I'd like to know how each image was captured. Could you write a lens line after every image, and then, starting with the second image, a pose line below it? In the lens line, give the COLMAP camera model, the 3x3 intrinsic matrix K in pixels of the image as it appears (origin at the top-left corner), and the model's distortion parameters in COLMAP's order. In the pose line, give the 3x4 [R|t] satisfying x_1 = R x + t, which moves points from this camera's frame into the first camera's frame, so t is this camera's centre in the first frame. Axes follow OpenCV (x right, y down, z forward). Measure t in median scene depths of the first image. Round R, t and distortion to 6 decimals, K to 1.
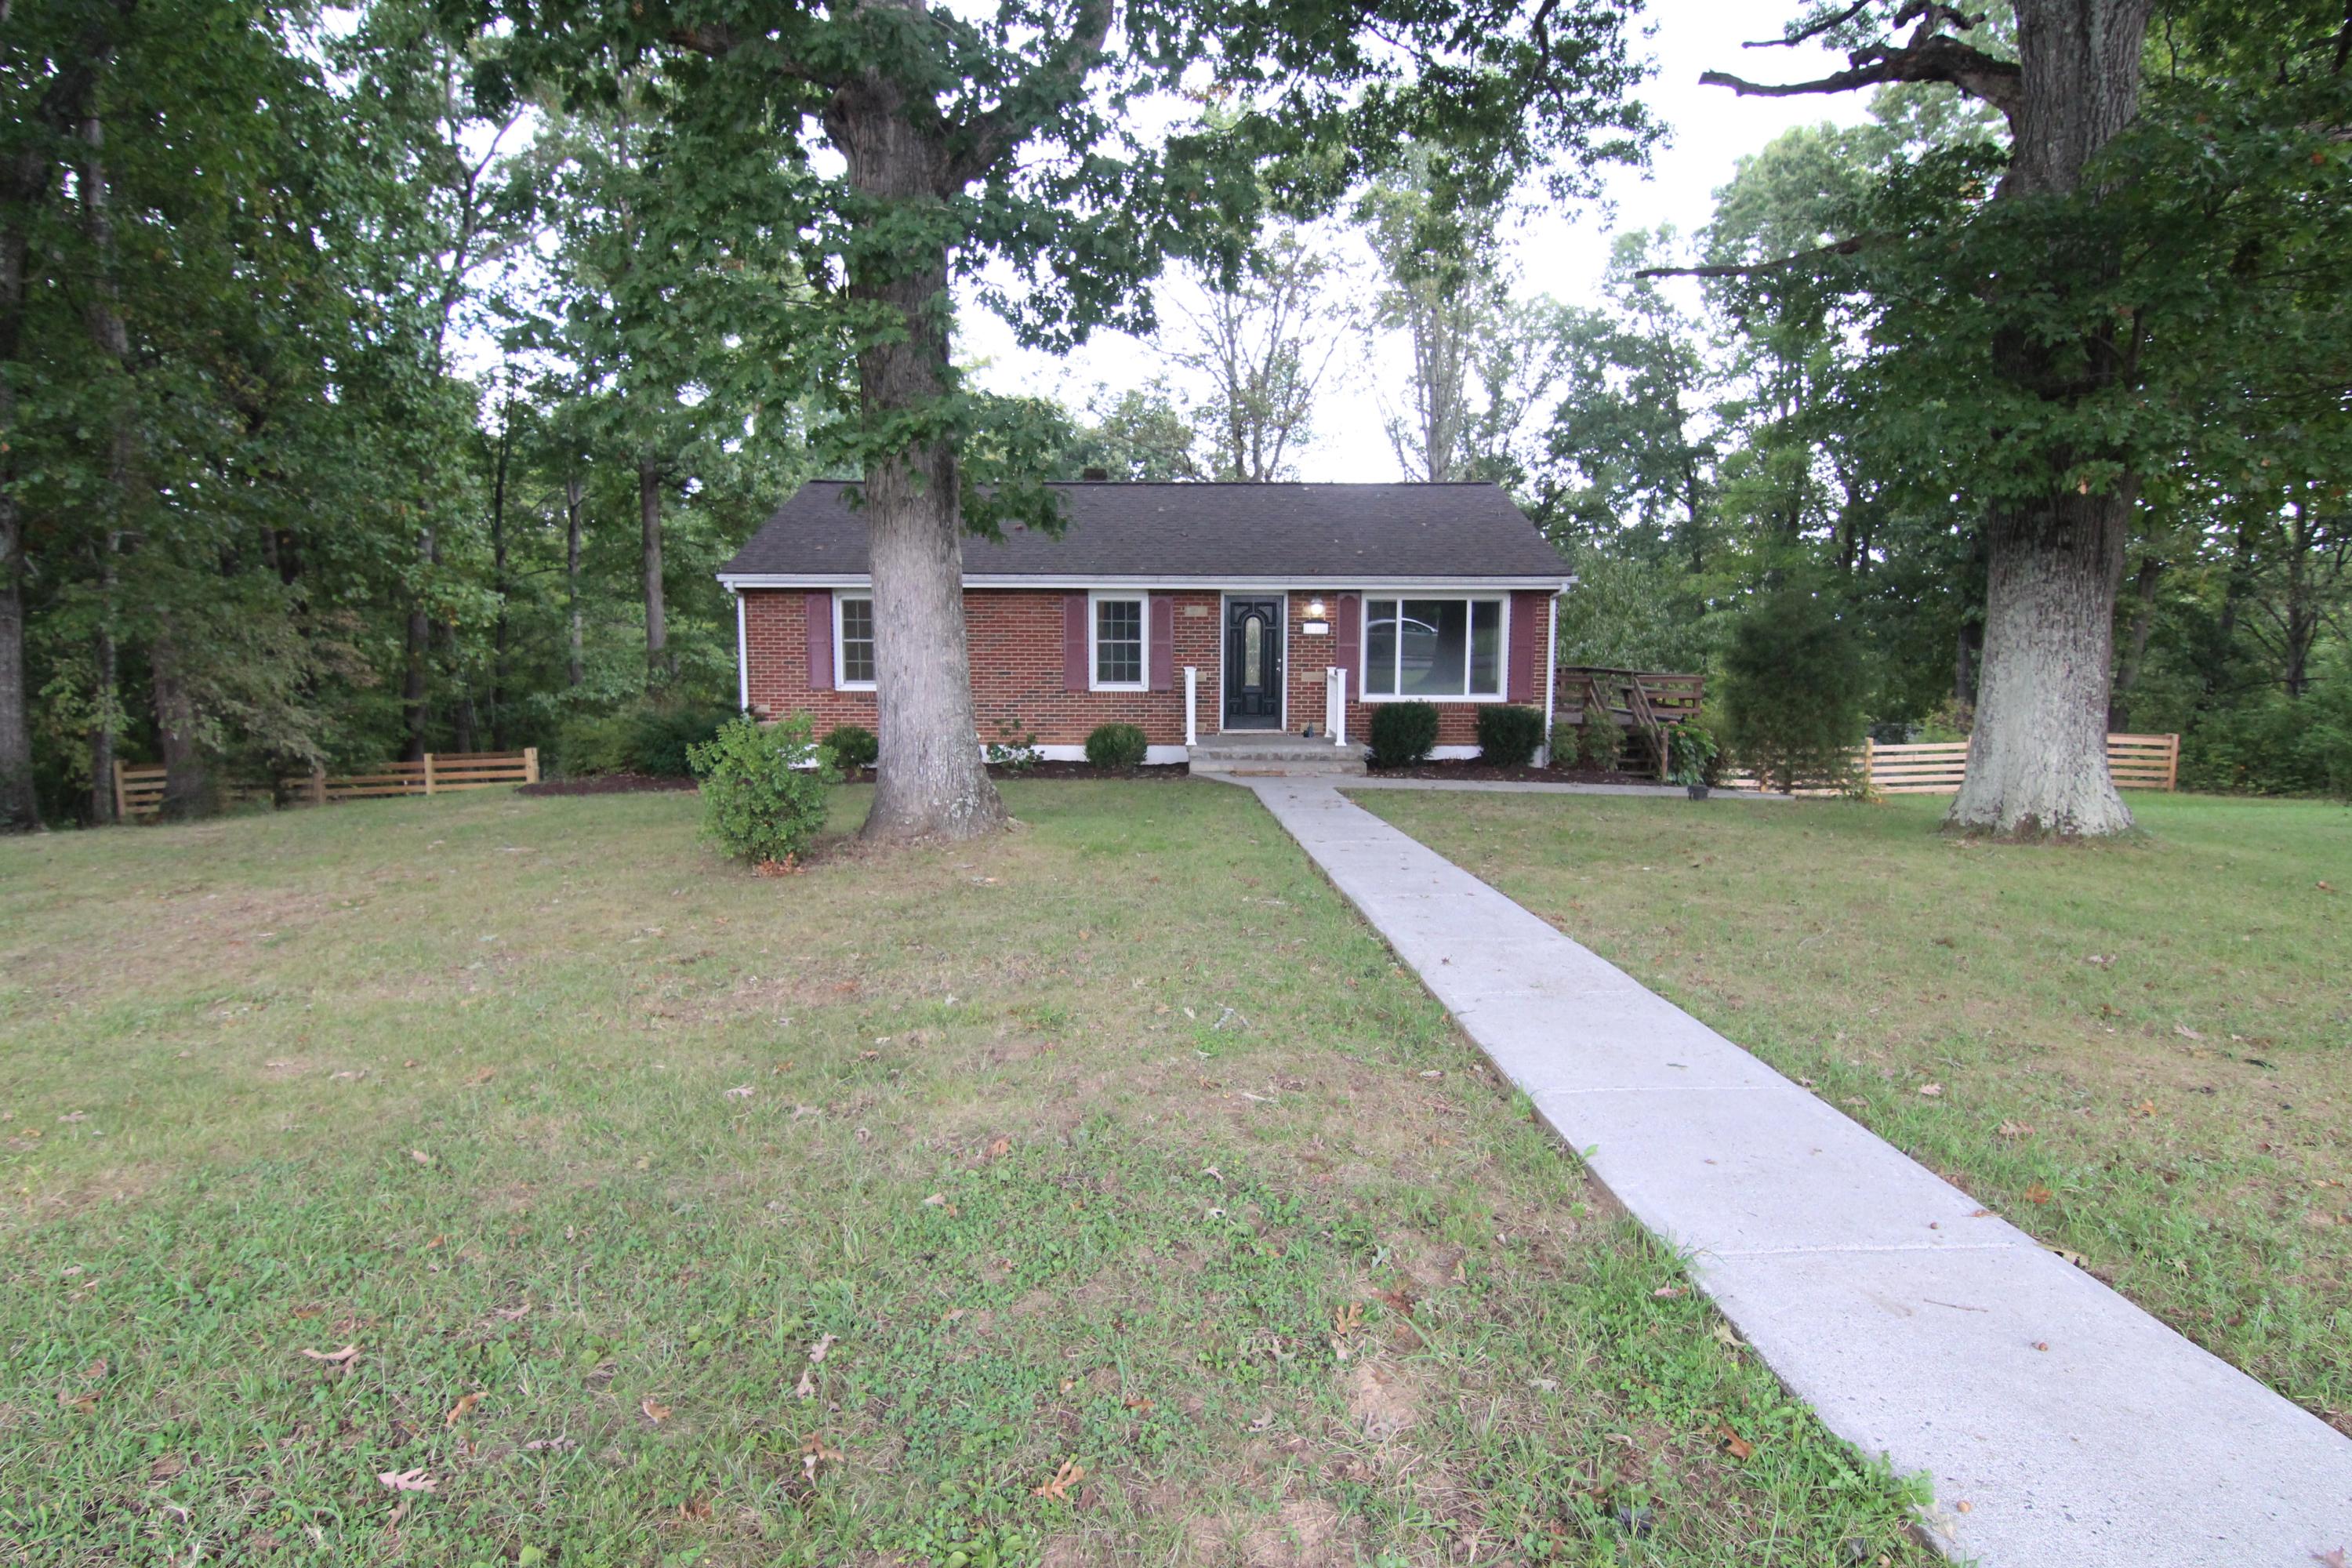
lens RADIAL K [[1191.6, 0, 1174.4], [0, 1191.6, 768.3], [0, 0, 1]] dist [-0.003379, -0.014790]
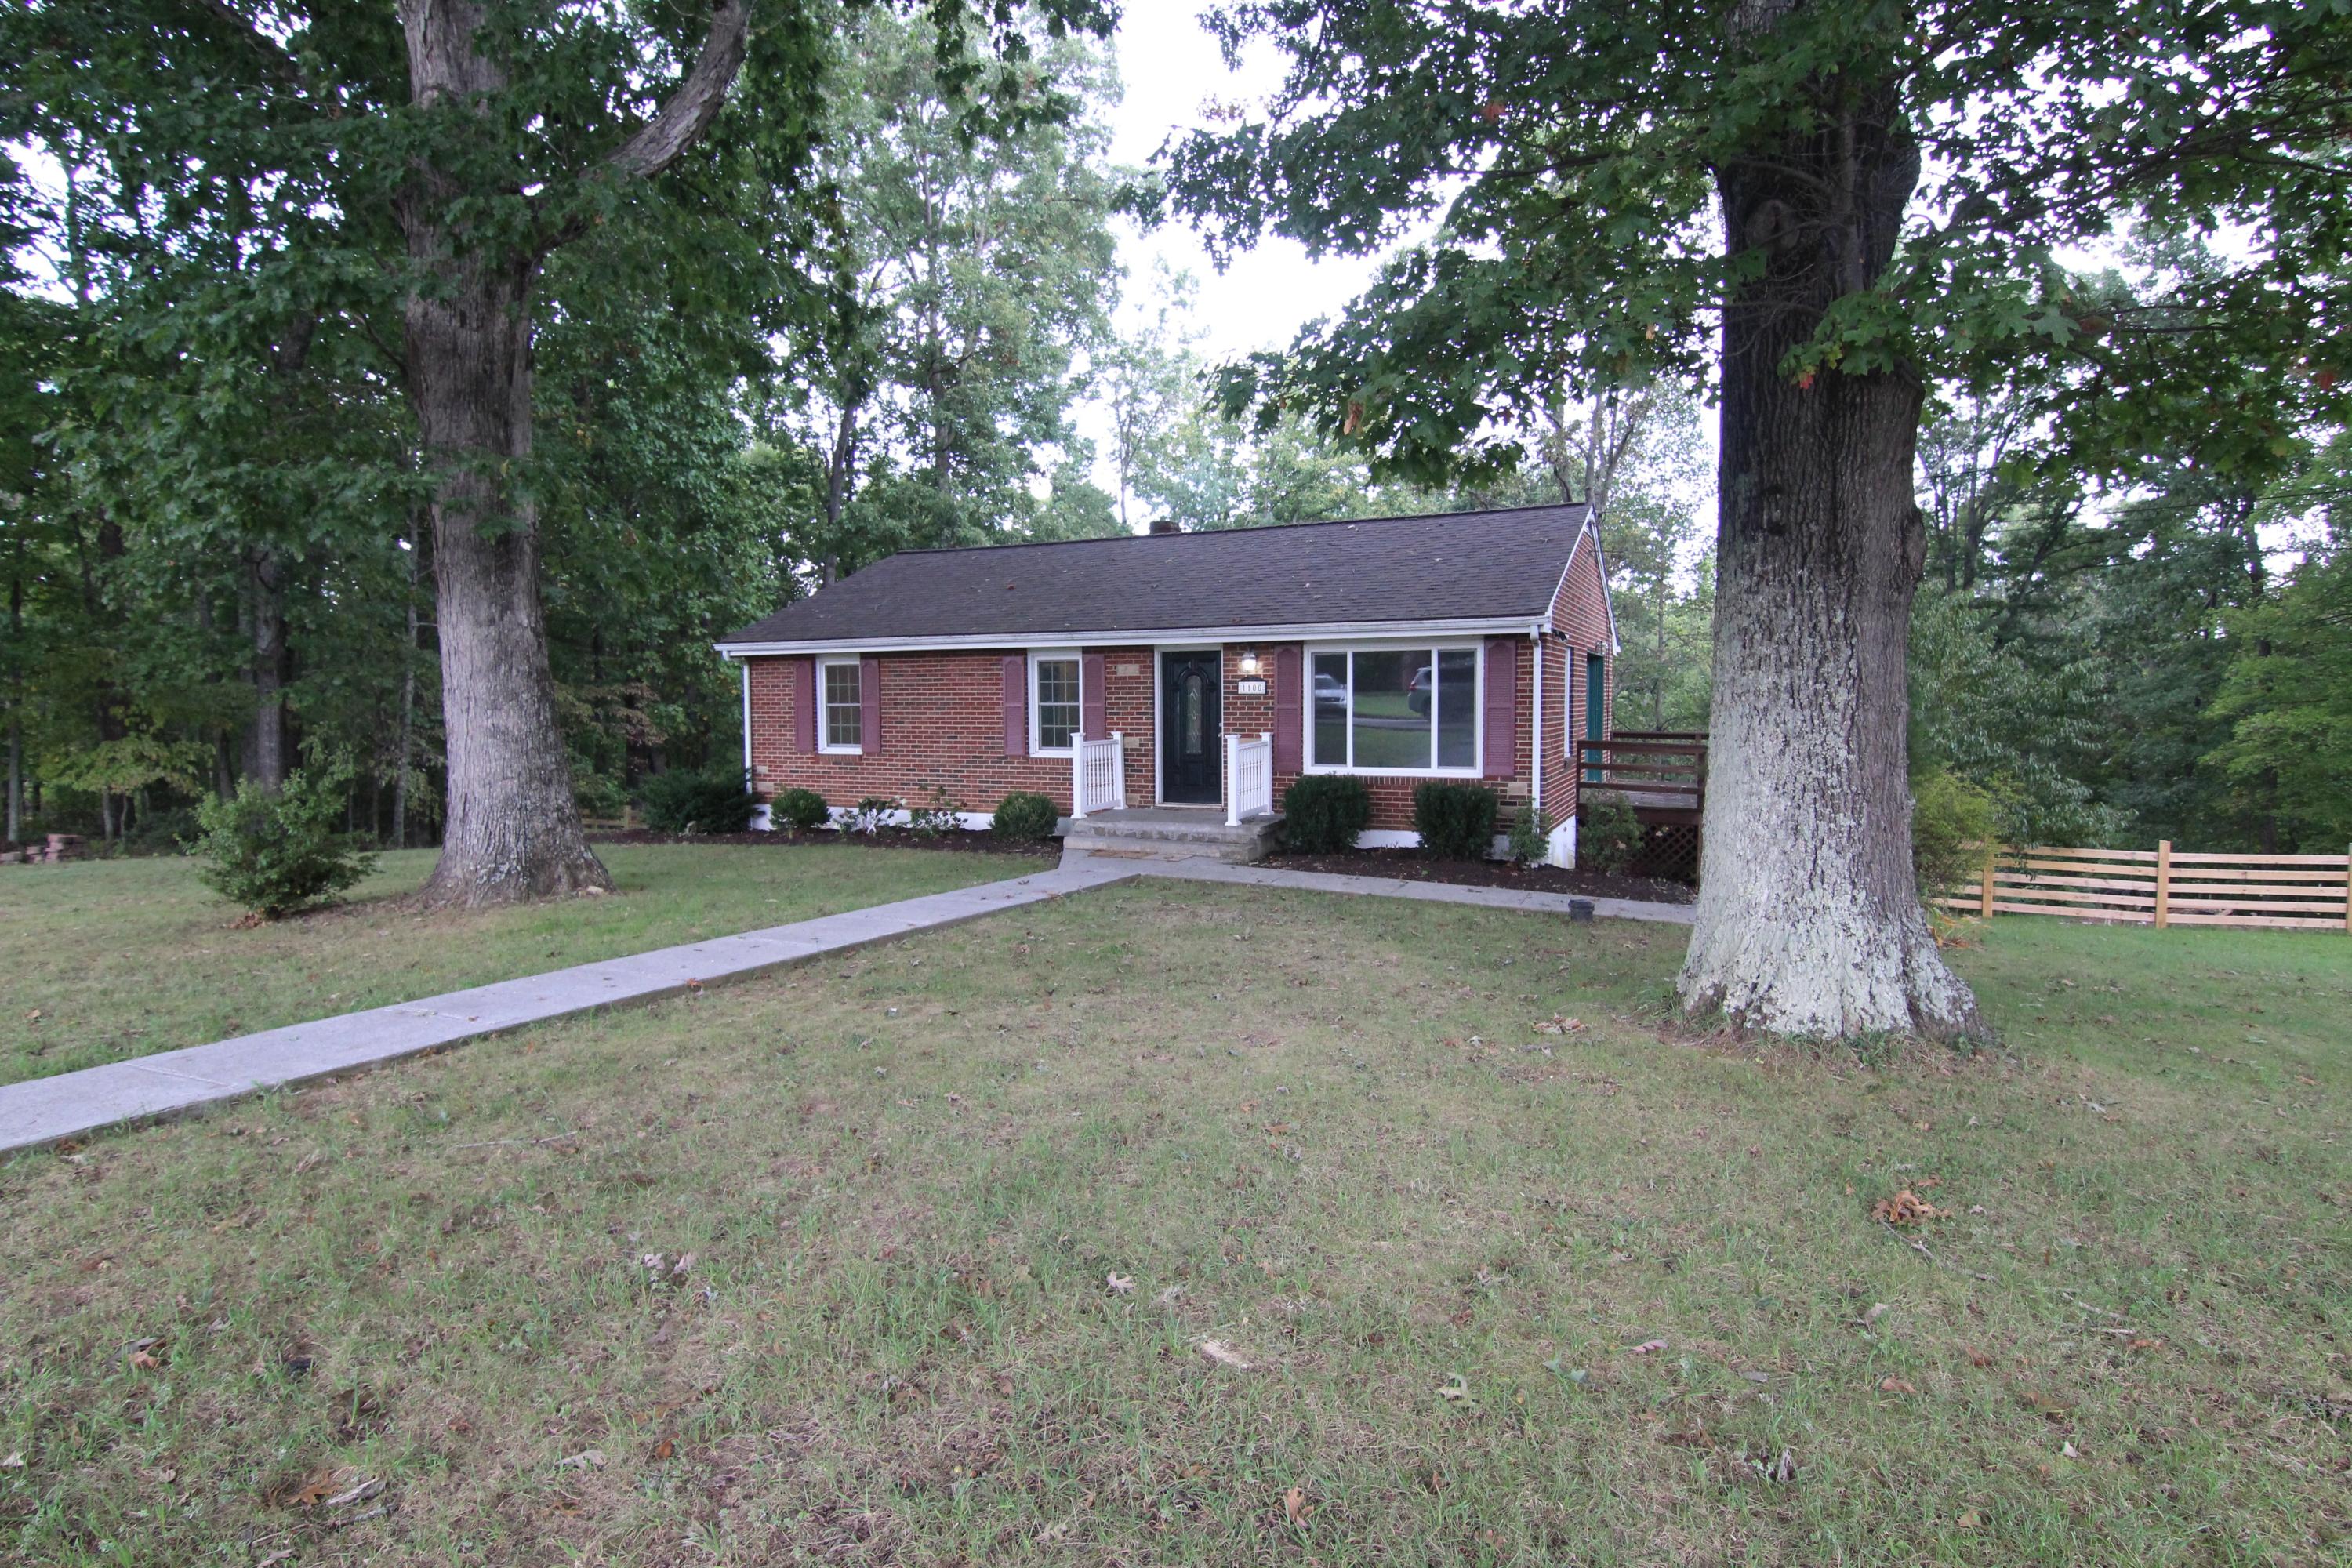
lens RADIAL K [[1191.6, 0, 1174.4], [0, 1191.6, 768.3], [0, 0, 1]] dist [-0.003379, -0.014790]
pose [[0.901577, 0.017358, -0.432270, 0.438975], [-0.040604, 0.998179, -0.044606, -0.018955], [0.430709, 0.057767, 0.900640, 0.208520]]
